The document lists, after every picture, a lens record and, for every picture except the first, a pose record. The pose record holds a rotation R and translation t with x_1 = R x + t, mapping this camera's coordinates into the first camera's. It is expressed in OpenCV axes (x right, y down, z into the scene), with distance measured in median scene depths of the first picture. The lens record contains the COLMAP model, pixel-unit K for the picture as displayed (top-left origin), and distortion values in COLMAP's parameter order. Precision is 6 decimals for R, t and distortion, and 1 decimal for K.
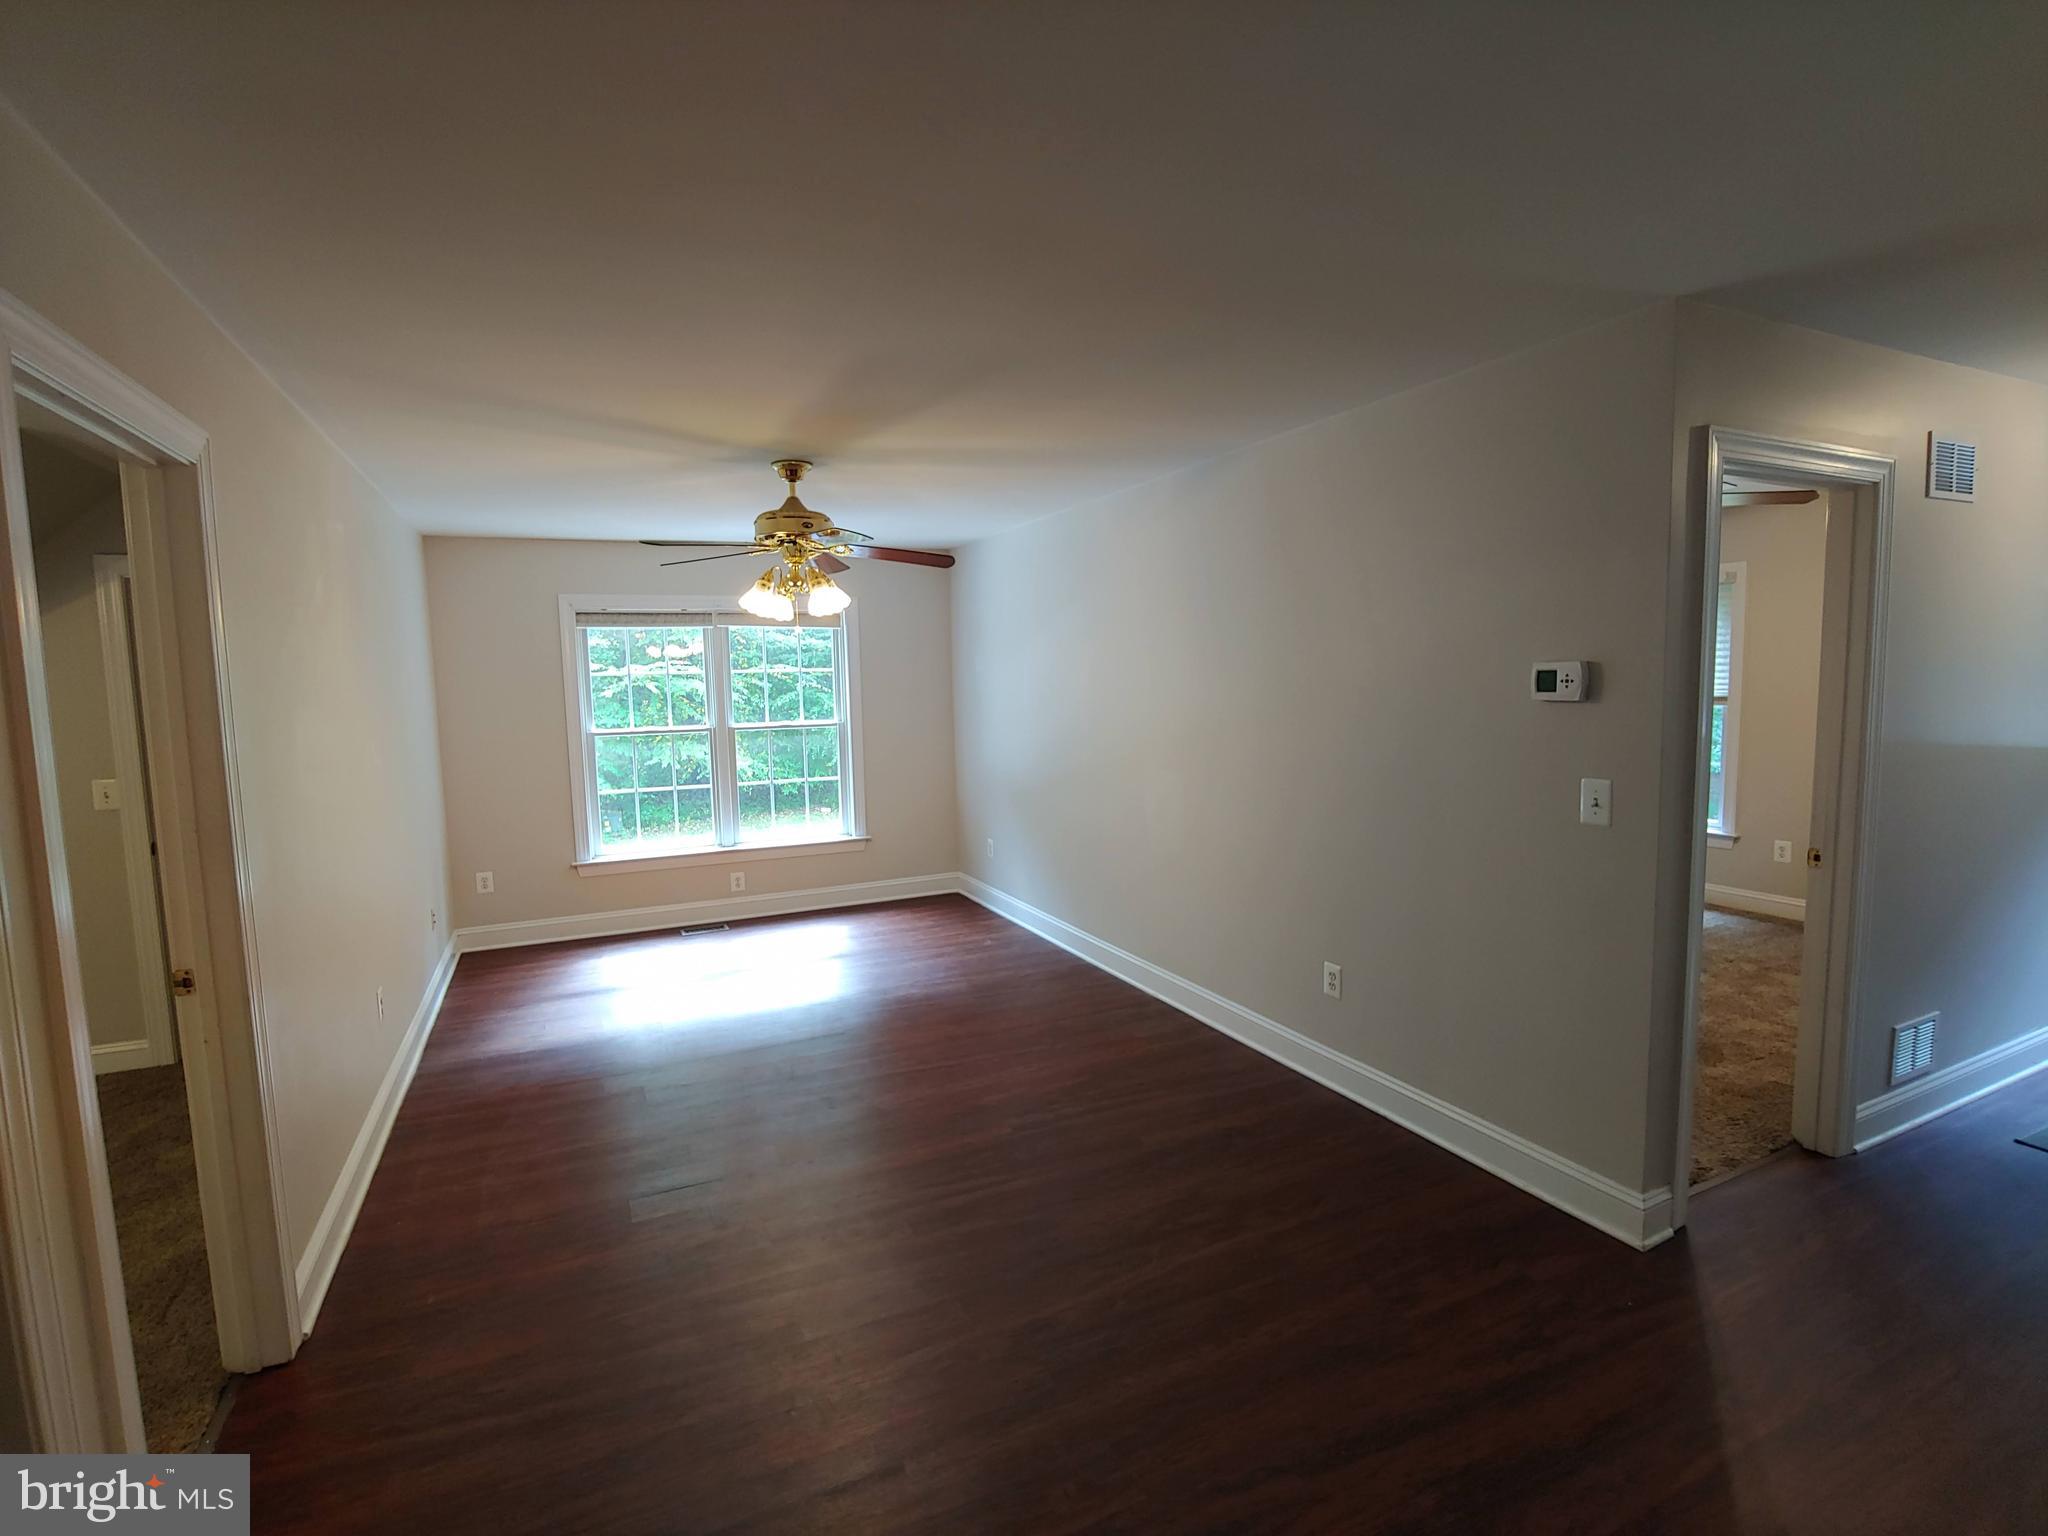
lens RADIAL K [[983.0, 0, 1035.4], [0, 983.0, 775.0], [0, 0, 1]] dist [-0.018651, 0.000540]
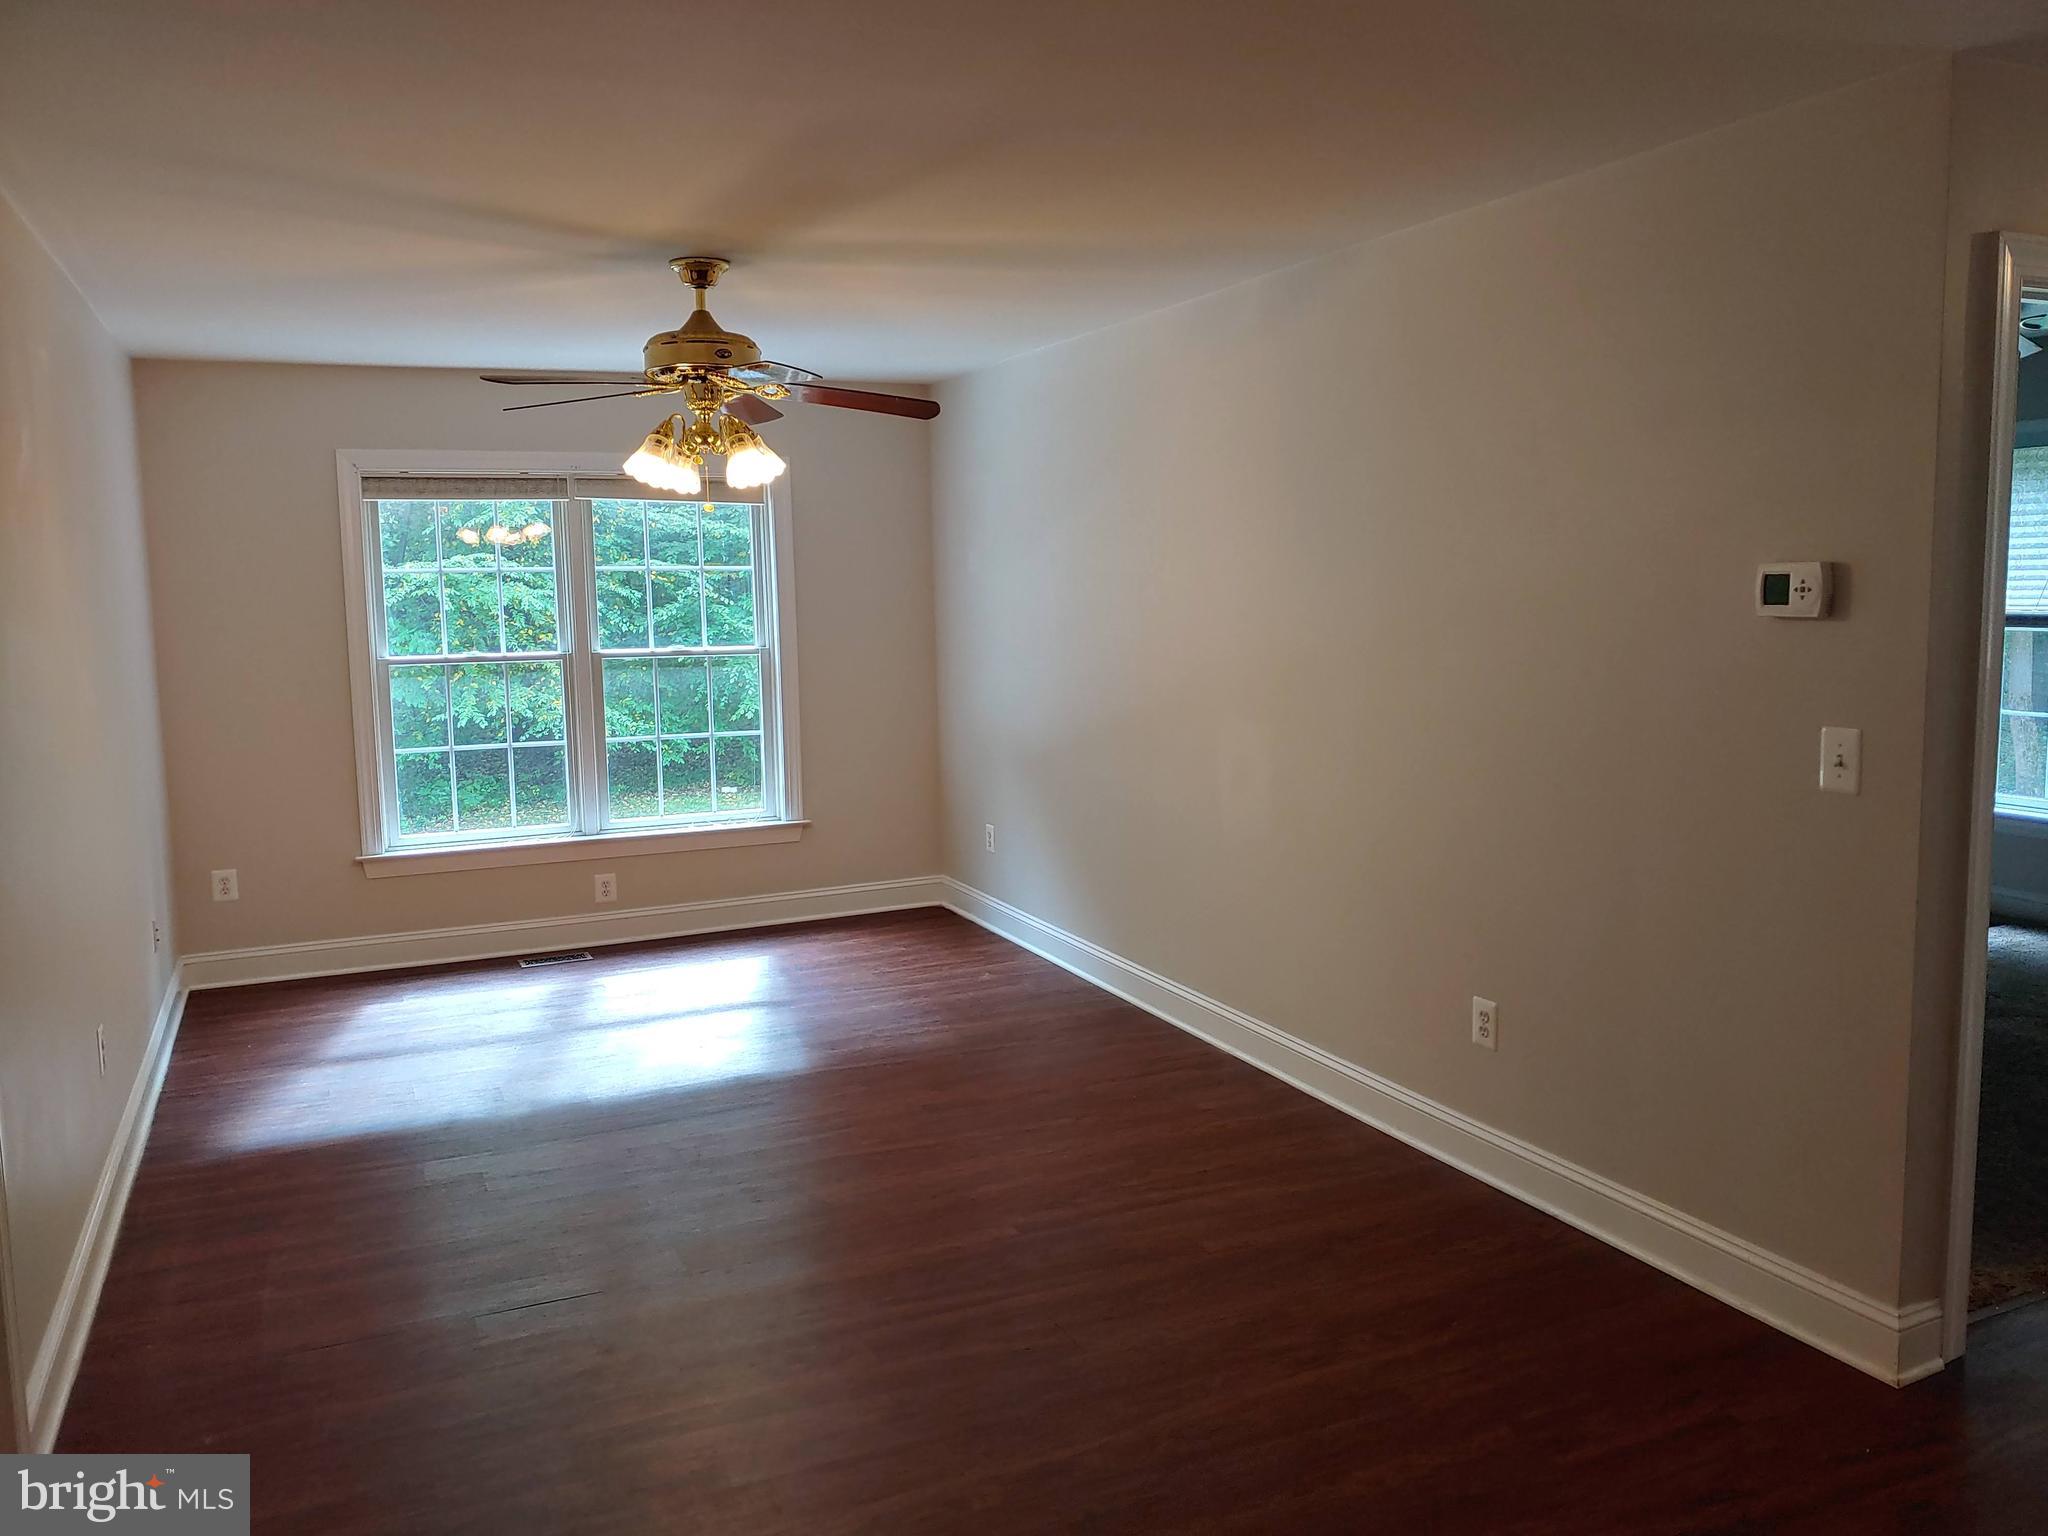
lens RADIAL K [[1588.3, 0, 1064.5], [0, 1588.3, 758.4], [0, 0, 1]] dist [0.021811, -0.064986]
pose [[0.999976, 0.006911, 0.000799, 0.005157], [-0.006919, 0.999913, 0.011196, 0.011746], [-0.000722, -0.011201, 0.999937, -0.106465]]
